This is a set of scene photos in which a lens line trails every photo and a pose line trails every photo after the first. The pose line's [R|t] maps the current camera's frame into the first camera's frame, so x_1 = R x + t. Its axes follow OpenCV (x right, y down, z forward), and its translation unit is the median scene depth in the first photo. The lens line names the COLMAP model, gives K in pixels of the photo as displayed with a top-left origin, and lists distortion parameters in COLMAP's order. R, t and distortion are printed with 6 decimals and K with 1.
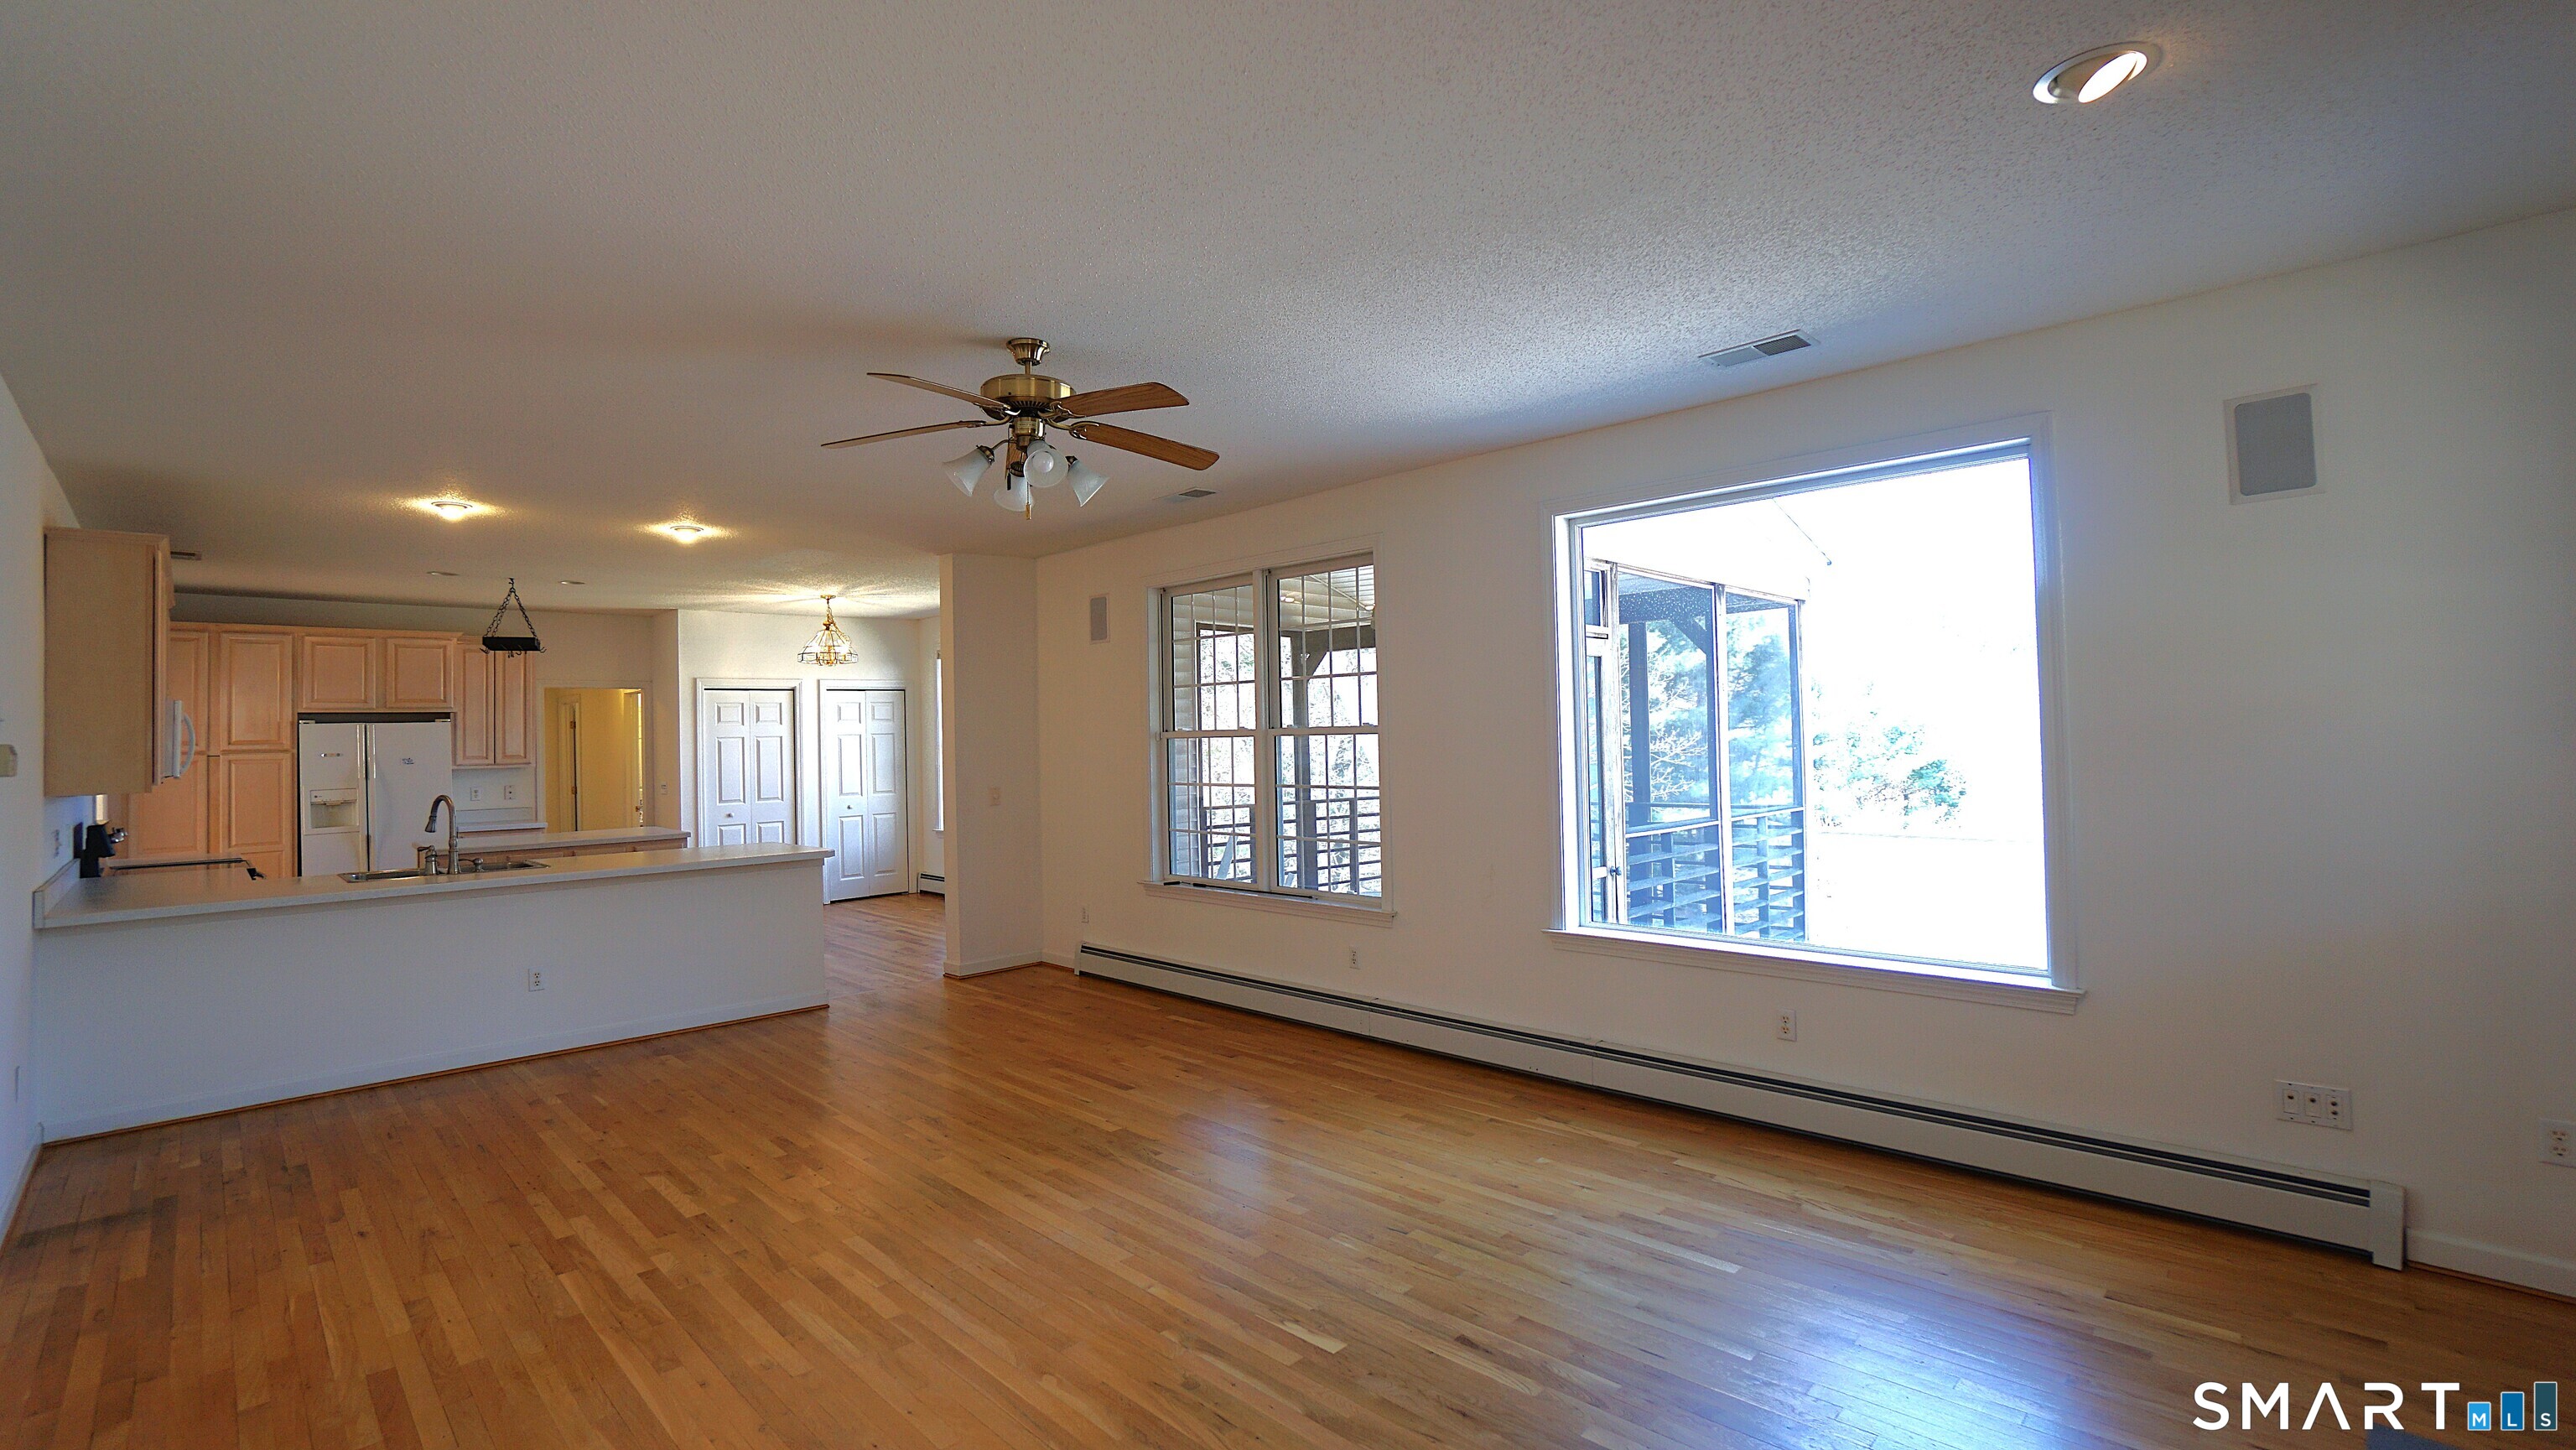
lens RADIAL K [[1142.6, 0, 1281.7], [0, 1142.6, 721.4], [0, 0, 1]] dist [-0.013268, 0.003399]
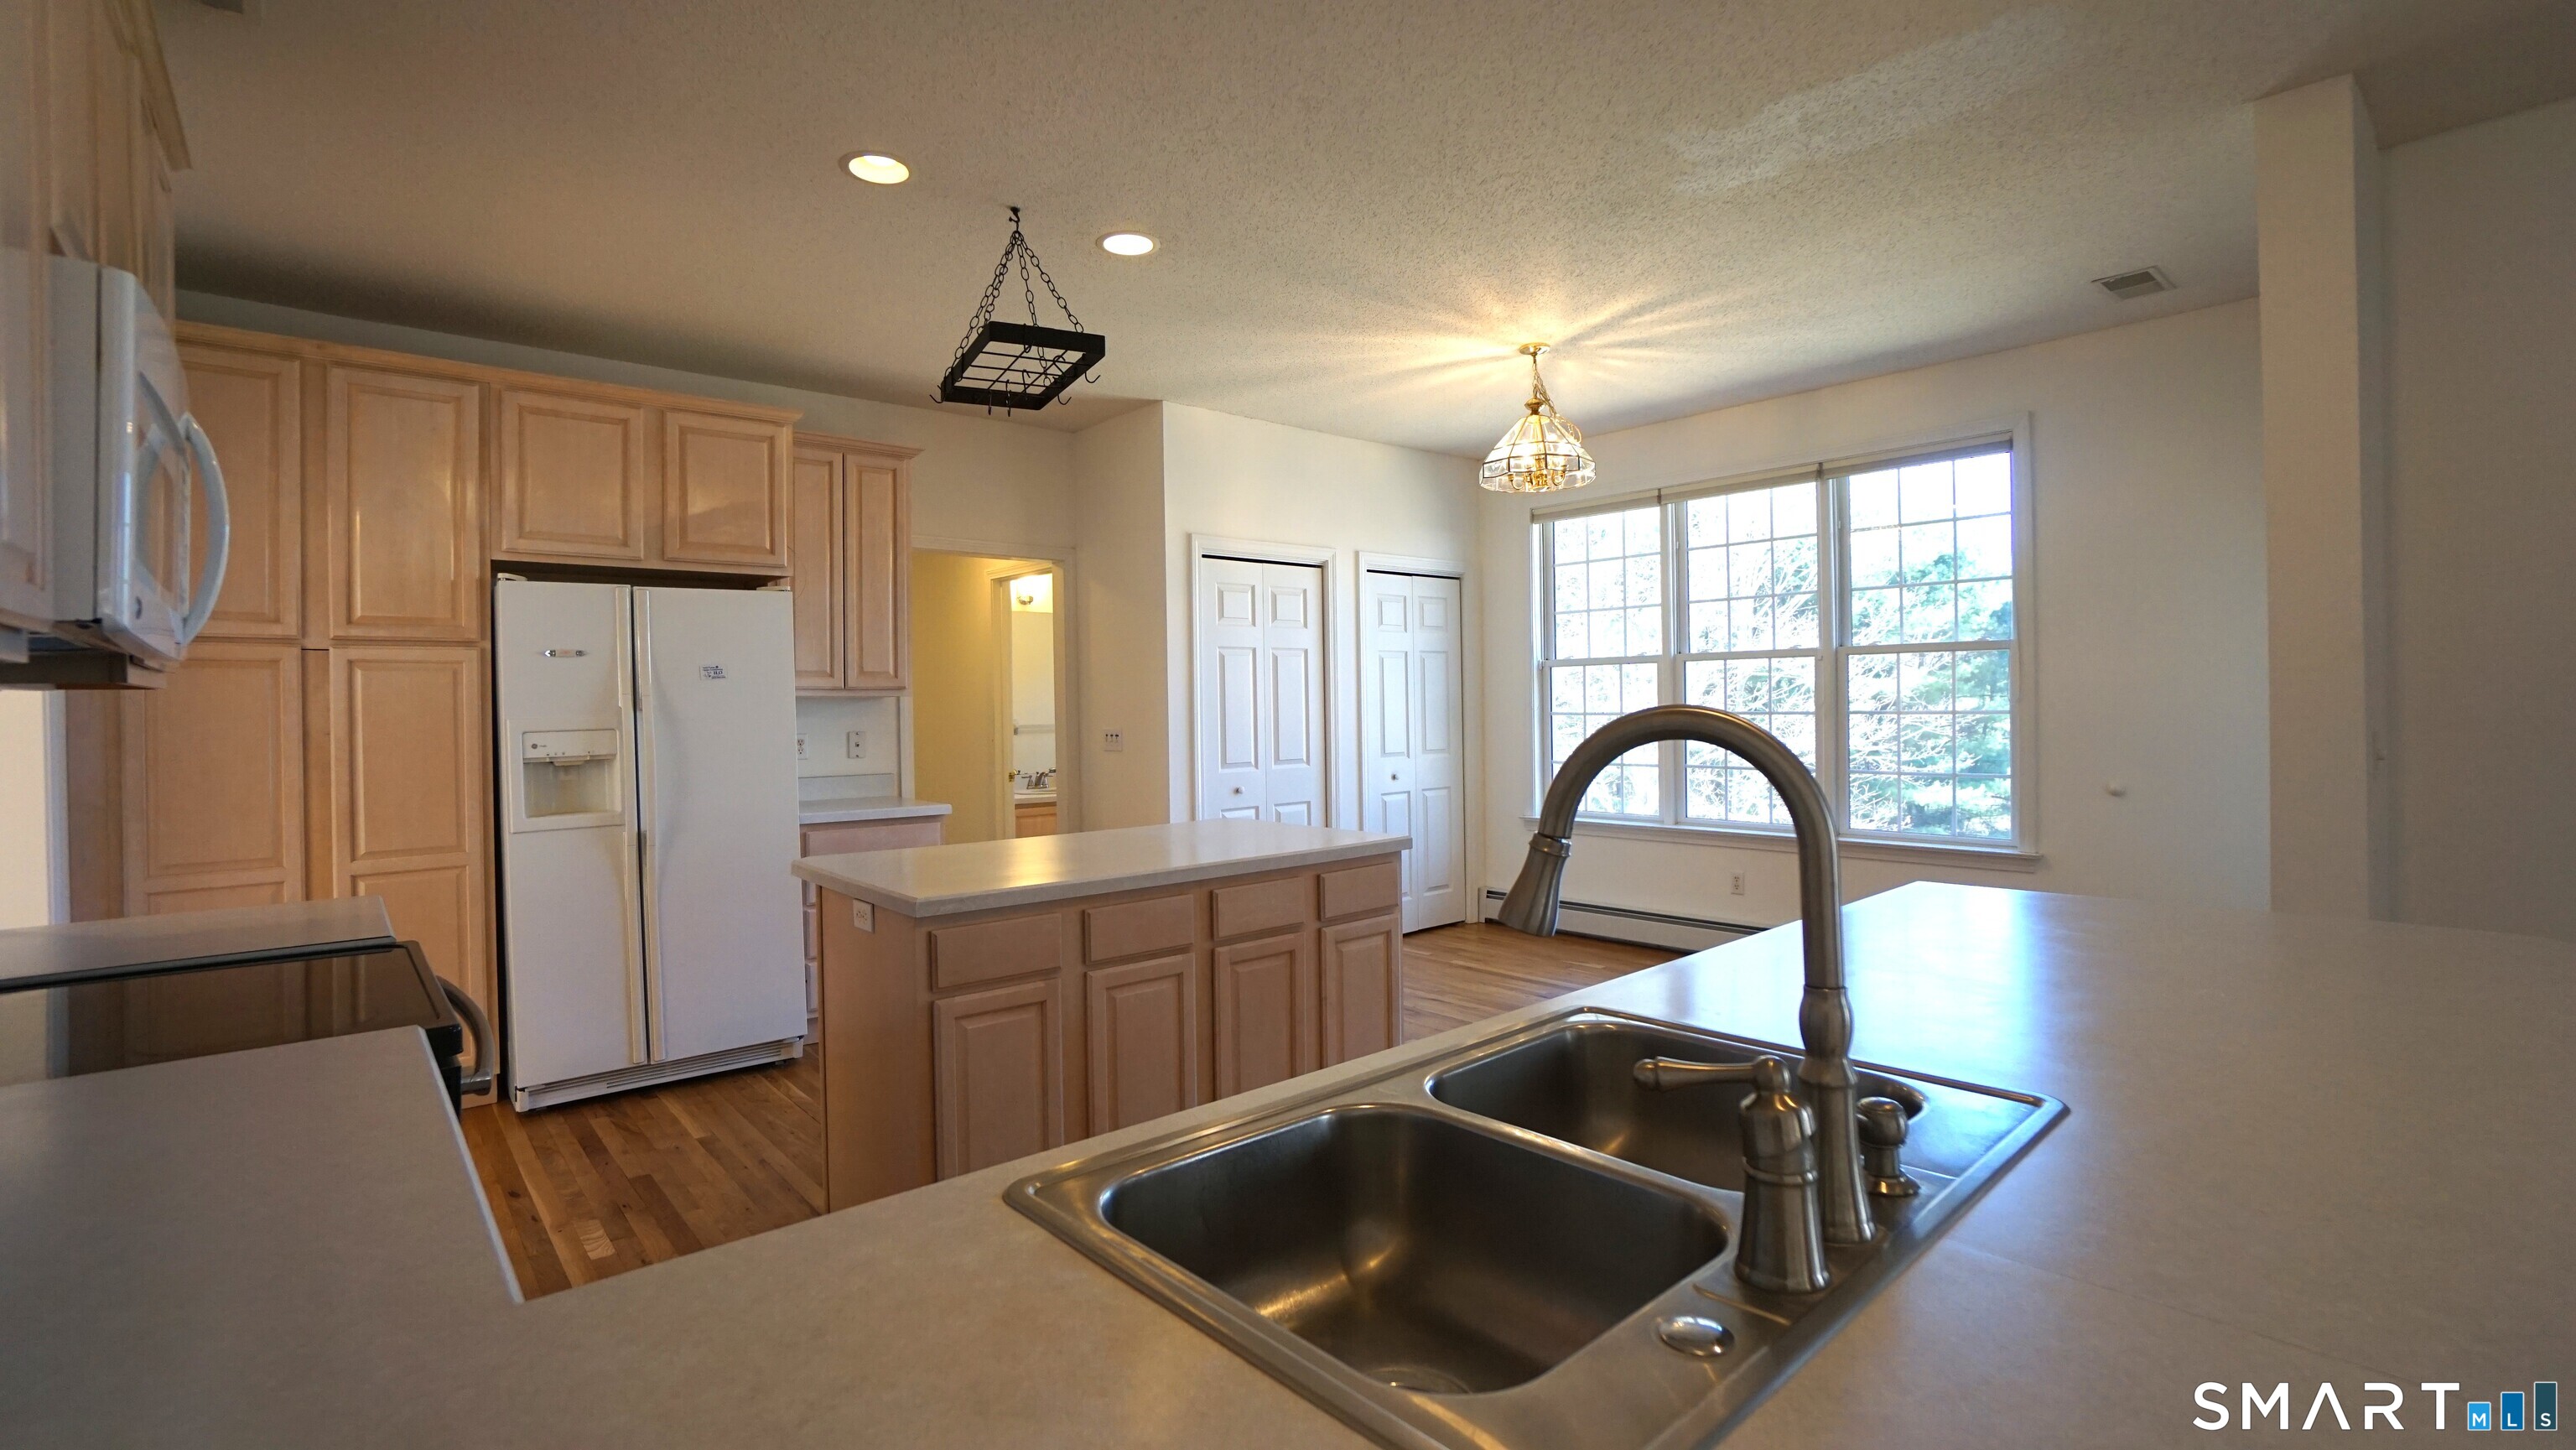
lens RADIAL K [[1142.6, 0, 1298.4], [0, 1142.6, 719.9], [0, 0, 1]] dist [-0.013268, 0.003399]
pose [[0.998343, 0.009151, -0.056814, -0.509855], [-0.007725, 0.999651, 0.025265, 0.041387], [0.057025, -0.024784, 0.998065, 0.552444]]
